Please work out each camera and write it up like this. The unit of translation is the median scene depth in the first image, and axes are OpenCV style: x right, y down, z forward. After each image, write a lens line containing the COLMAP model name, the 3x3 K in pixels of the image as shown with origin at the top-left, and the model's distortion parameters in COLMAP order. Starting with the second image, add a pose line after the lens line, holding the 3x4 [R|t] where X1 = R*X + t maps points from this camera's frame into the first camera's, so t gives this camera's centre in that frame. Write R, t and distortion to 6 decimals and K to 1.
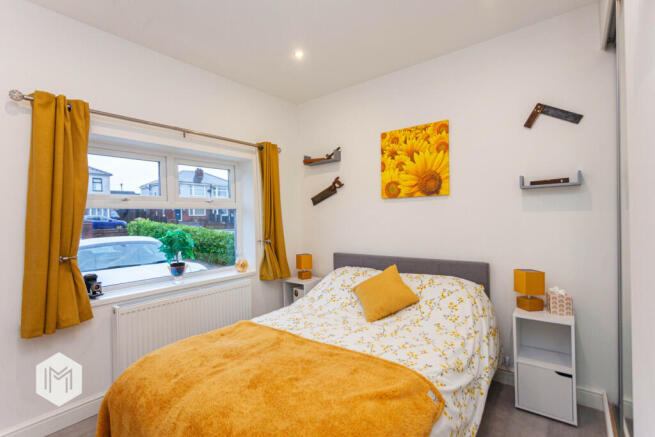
lens RADIAL K [[308.9, 0, 325.2], [0, 308.9, 219.3], [0, 0, 1]] dist [0.003887, 0.002081]
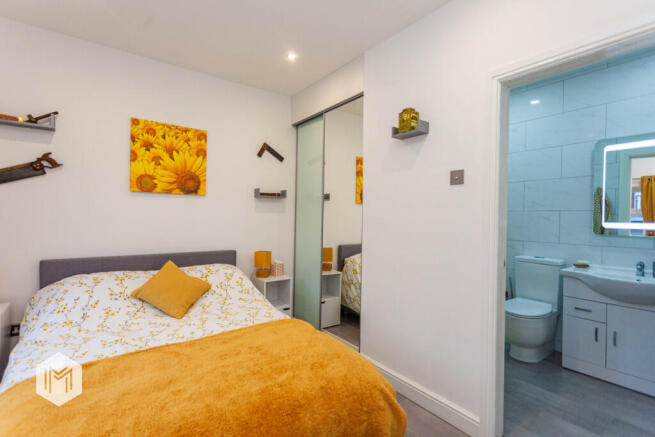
lens RADIAL K [[308.9, 0, 323.1], [0, 308.9, 219.9], [0, 0, 1]] dist [0.003887, 0.002081]
pose [[0.266668, 0.016435, 0.963648, -0.576590], [-0.016009, 0.999792, -0.012622, 0.019739], [-0.963655, -0.012061, 0.266876, 0.250672]]
